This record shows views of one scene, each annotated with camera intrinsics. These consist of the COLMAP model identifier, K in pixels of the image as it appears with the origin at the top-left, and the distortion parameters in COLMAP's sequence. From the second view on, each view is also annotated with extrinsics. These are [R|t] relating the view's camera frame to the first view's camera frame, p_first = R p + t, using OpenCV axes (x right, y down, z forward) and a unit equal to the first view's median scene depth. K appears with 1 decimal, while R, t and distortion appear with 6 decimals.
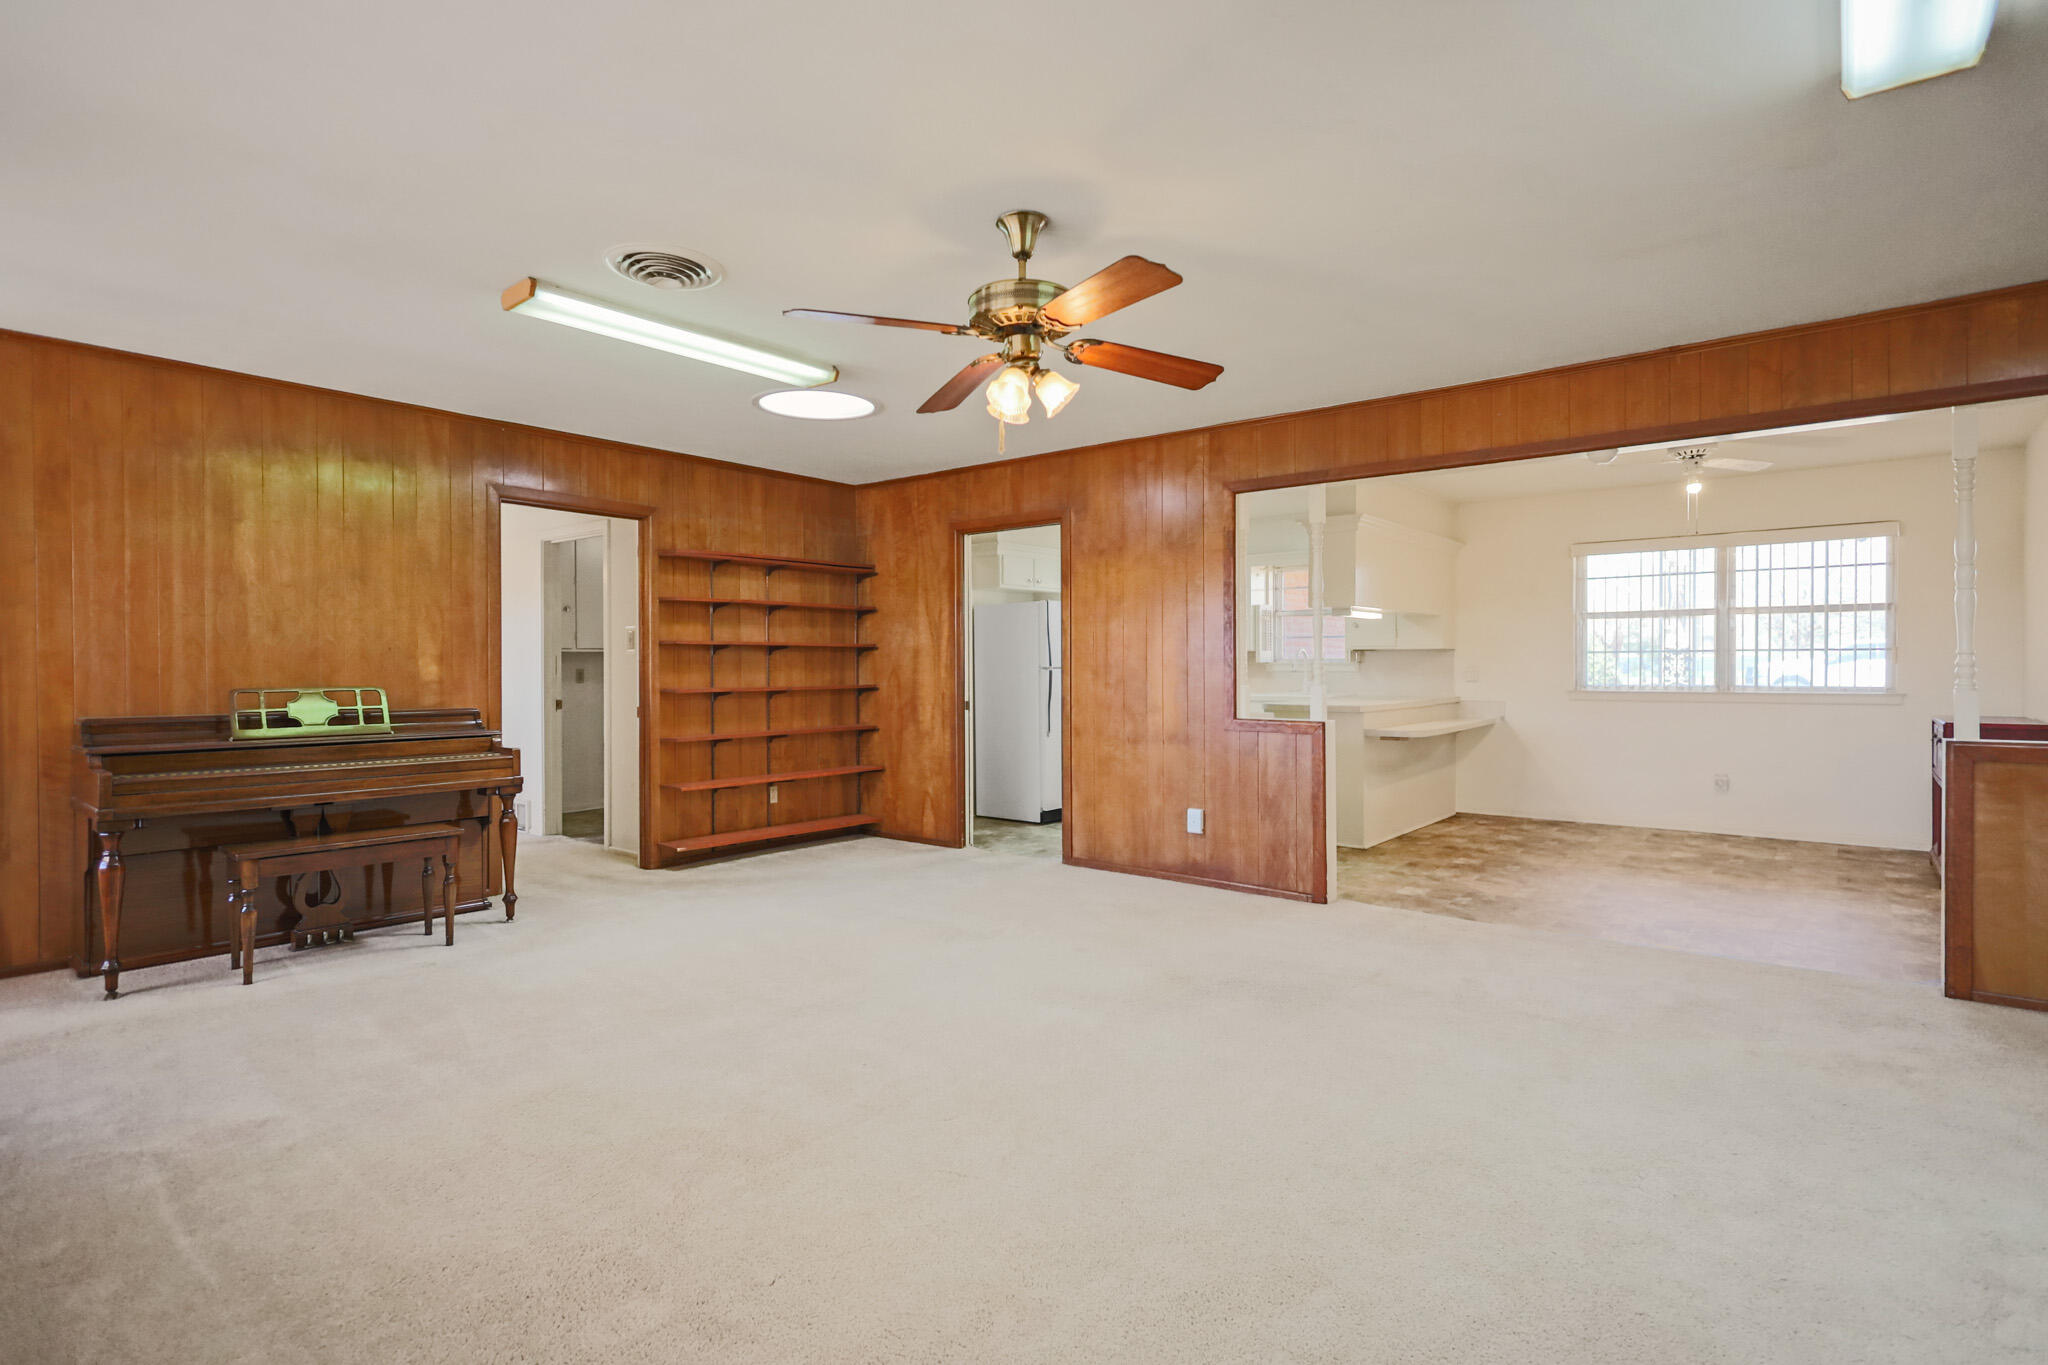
lens RADIAL K [[1006.4, 0, 1024.7], [0, 1006.4, 670.0], [0, 0, 1]] dist [0.001693, -0.000098]
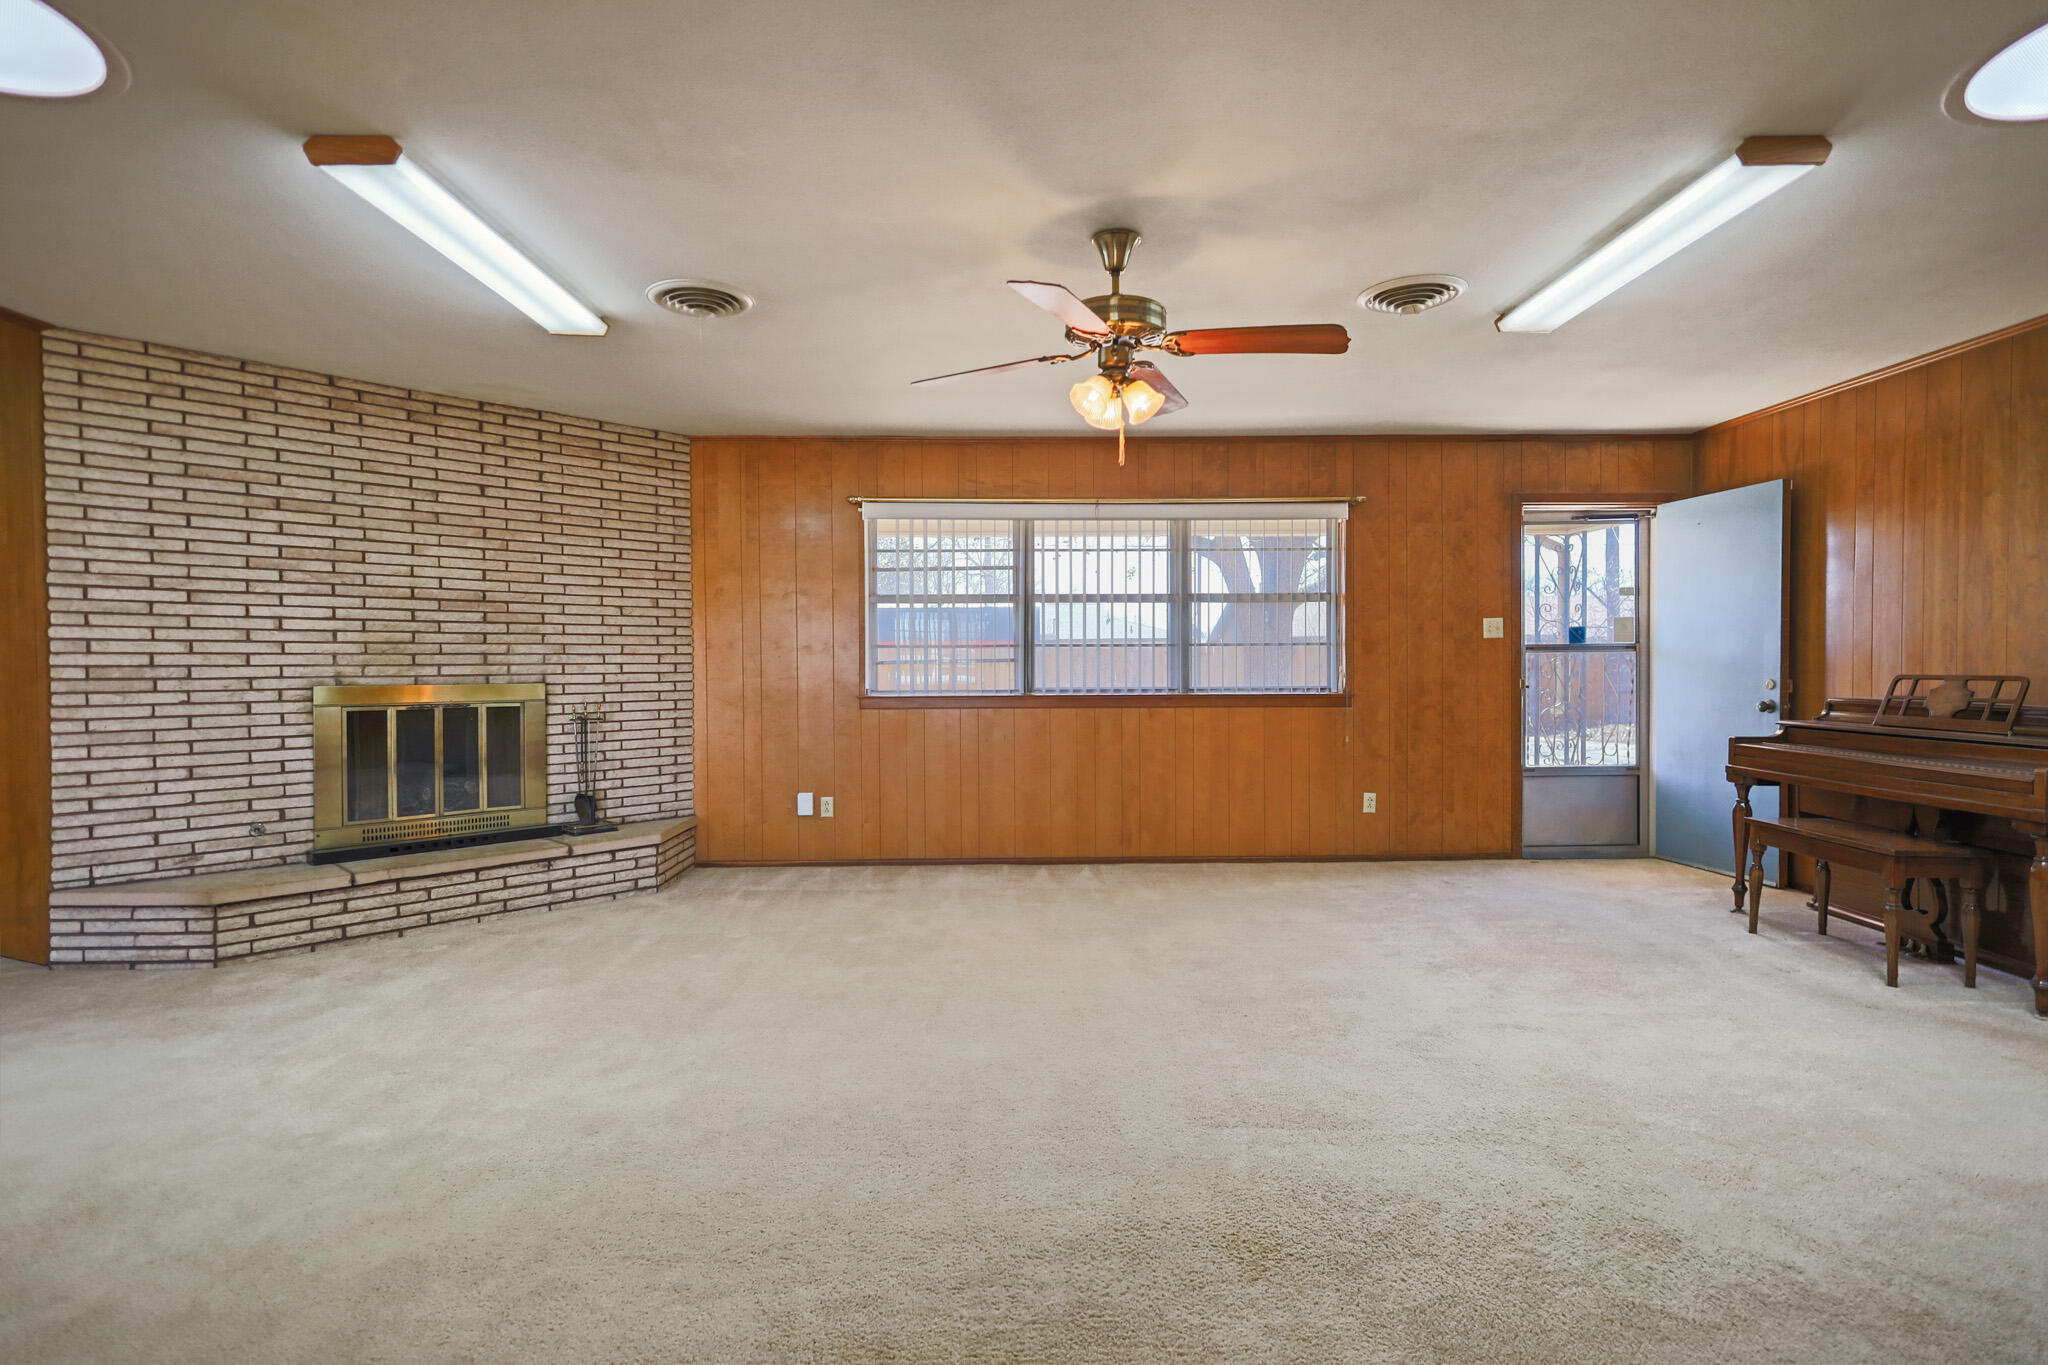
lens RADIAL K [[1004.3, 0, 1024.0], [0, 1004.3, 682.5], [0, 0, 1]] dist [0.001340, -0.000070]
pose [[-0.768991, 0.017978, -0.639007, 0.361750], [0.003294, 0.999703, 0.024161, -0.000618], [0.639251, 0.016475, -0.768821, 0.841852]]
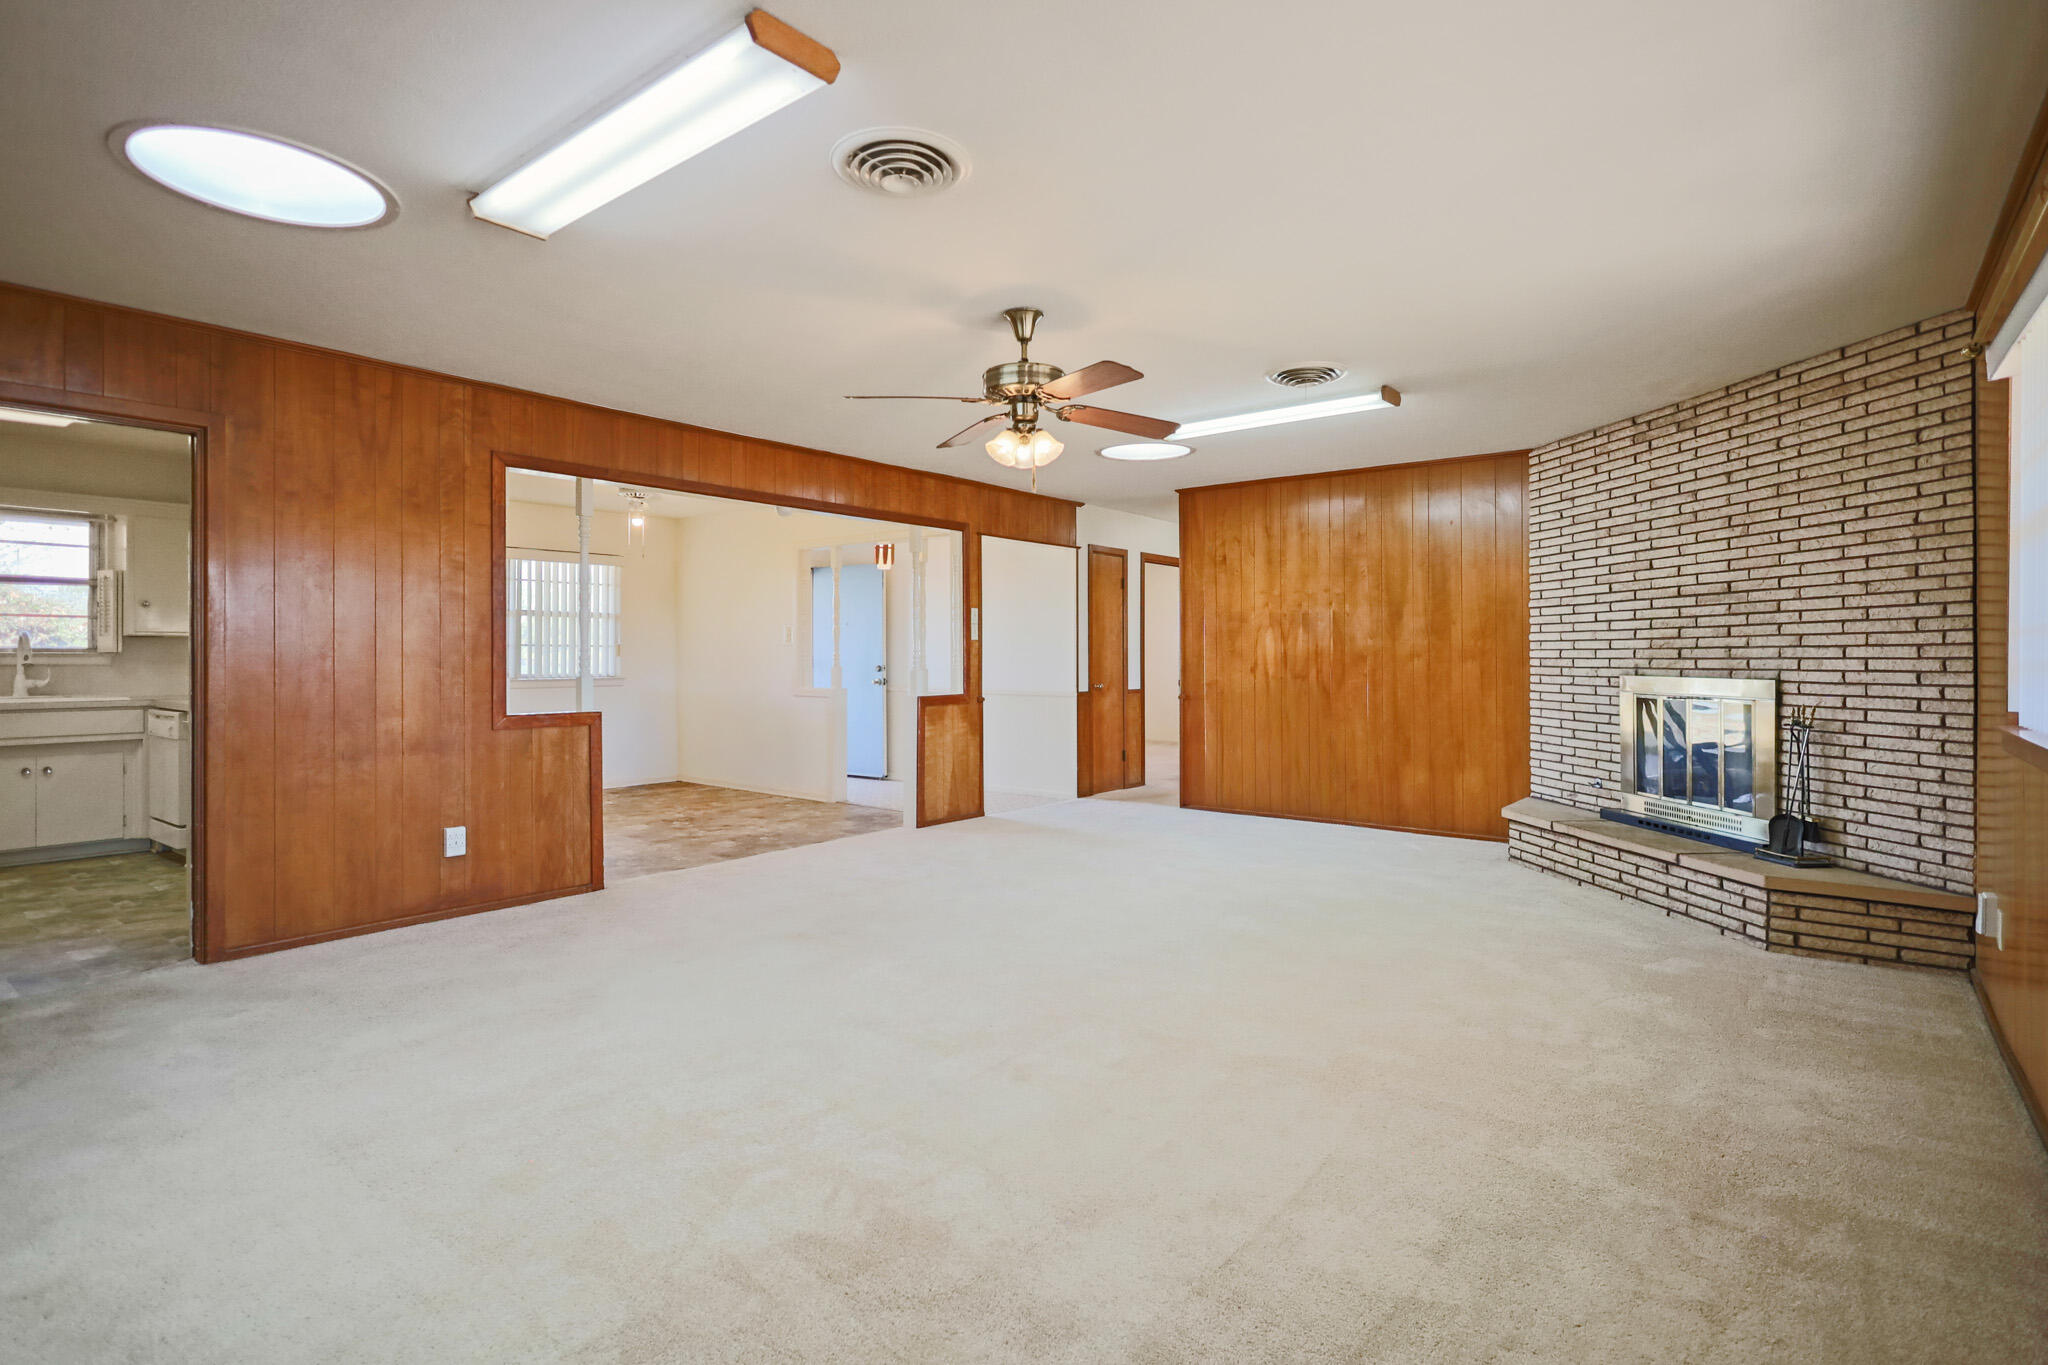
lens RADIAL K [[1012.8, 0, 1025.0], [0, 1012.8, 652.6], [0, 0, 1]] dist [-0.001312, -0.000358]
pose [[-0.007917, 0.005903, 0.999951, -0.620818], [0.005816, 0.999966, -0.005858, -0.000008], [-0.999952, 0.005769, -0.007951, 0.485044]]
